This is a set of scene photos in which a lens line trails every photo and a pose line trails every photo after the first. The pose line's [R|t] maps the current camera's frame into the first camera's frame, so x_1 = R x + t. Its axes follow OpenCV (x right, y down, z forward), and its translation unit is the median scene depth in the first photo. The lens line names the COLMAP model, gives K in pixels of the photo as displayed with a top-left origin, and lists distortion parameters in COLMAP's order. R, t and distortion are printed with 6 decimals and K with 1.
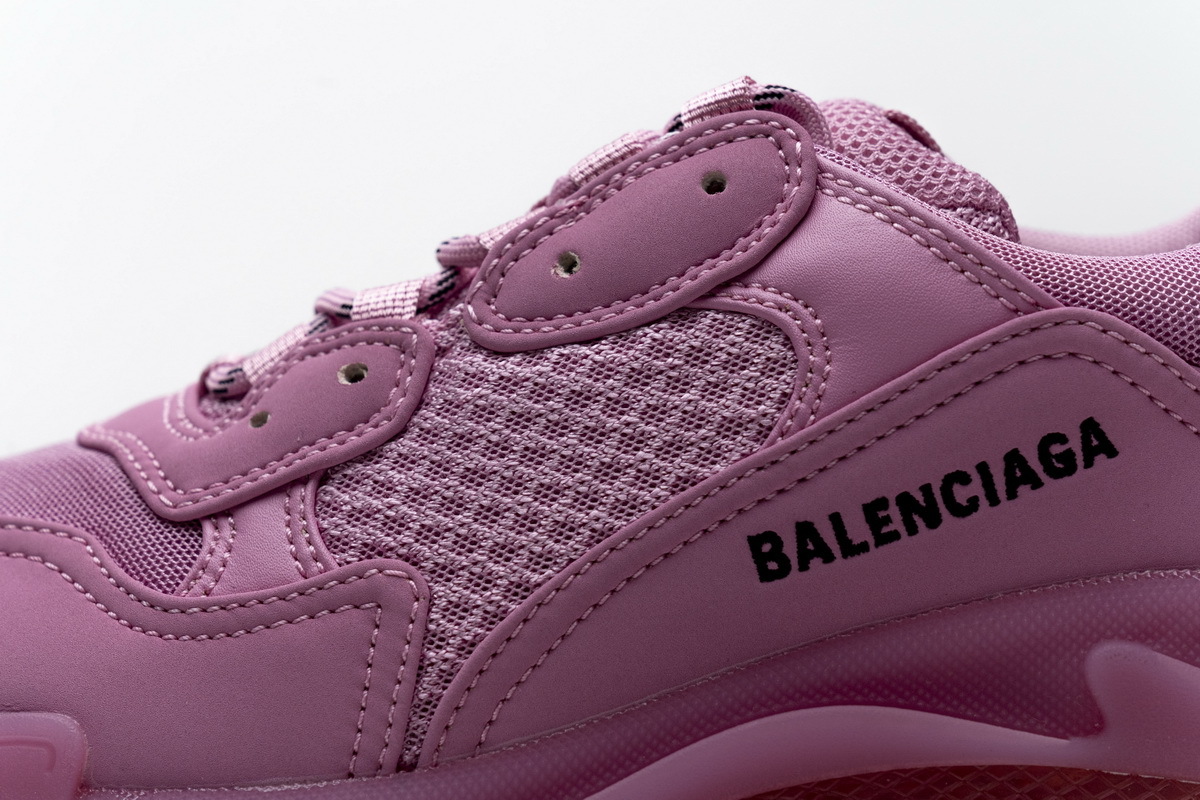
lens RADIAL K [[2352.9, 0, 607.7], [0, 2352.9, 392.3], [0, 0, 1]] dist [0.007283, 0.000000]
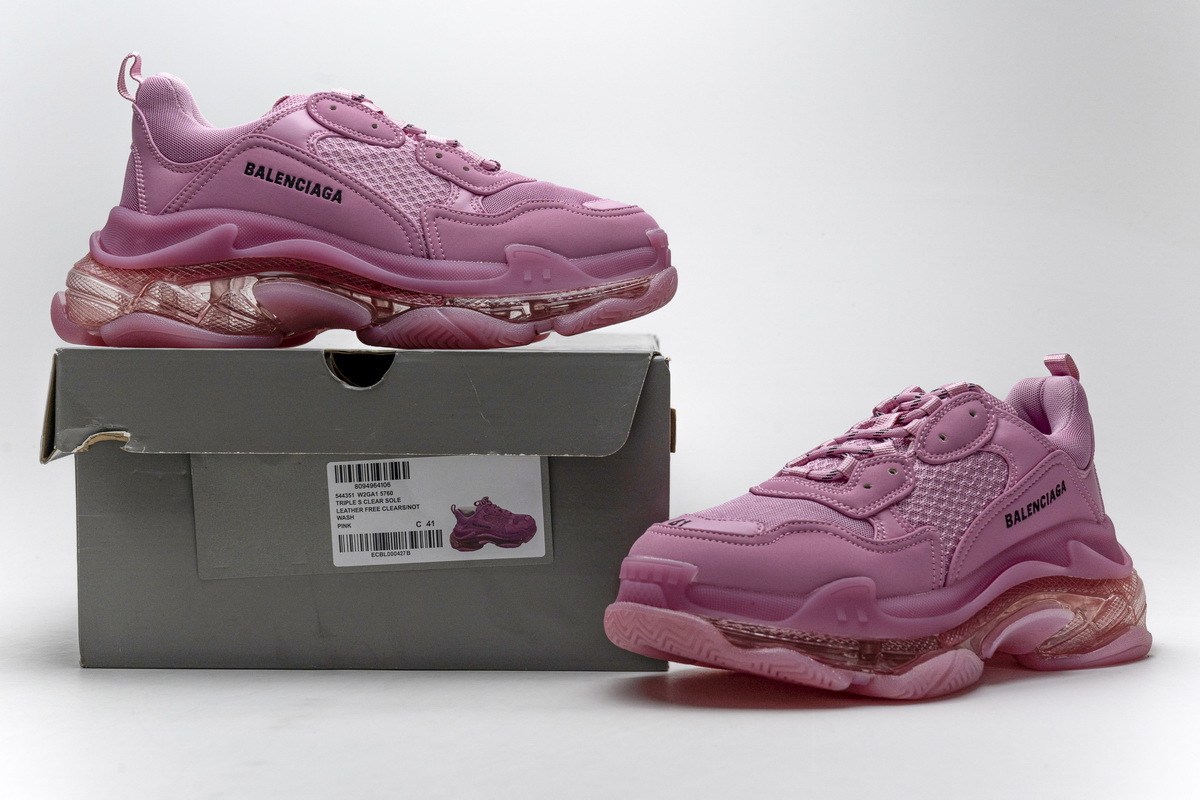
lens RADIAL K [[1840.5, 0, 589.3], [0, 1840.5, 398.6], [0, 0, 1]] dist [-0.033382, 0.000000]
pose [[0.770986, 0.012087, 0.636737, -2.167654], [0.023985, 0.998559, -0.047997, 0.003637], [-0.636400, 0.052277, 0.769586, -0.732439]]
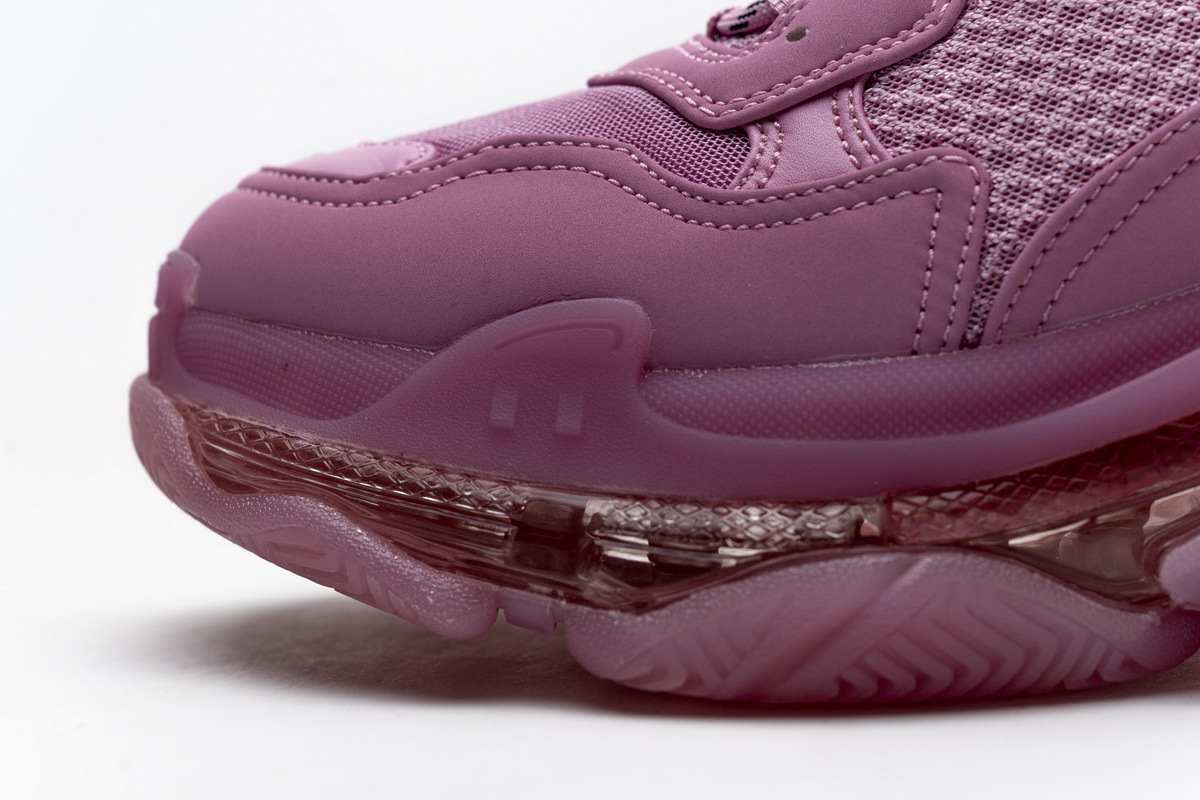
lens RADIAL K [[2352.9, 0, 607.3], [0, 2352.9, 395.4], [0, 0, 1]] dist [0.007283, 0.000000]
pose [[0.998246, 0.005632, -0.058941, -0.180564], [-0.006200, 0.999936, -0.009454, 0.190519], [0.058884, 0.009803, 0.998217, -0.023671]]
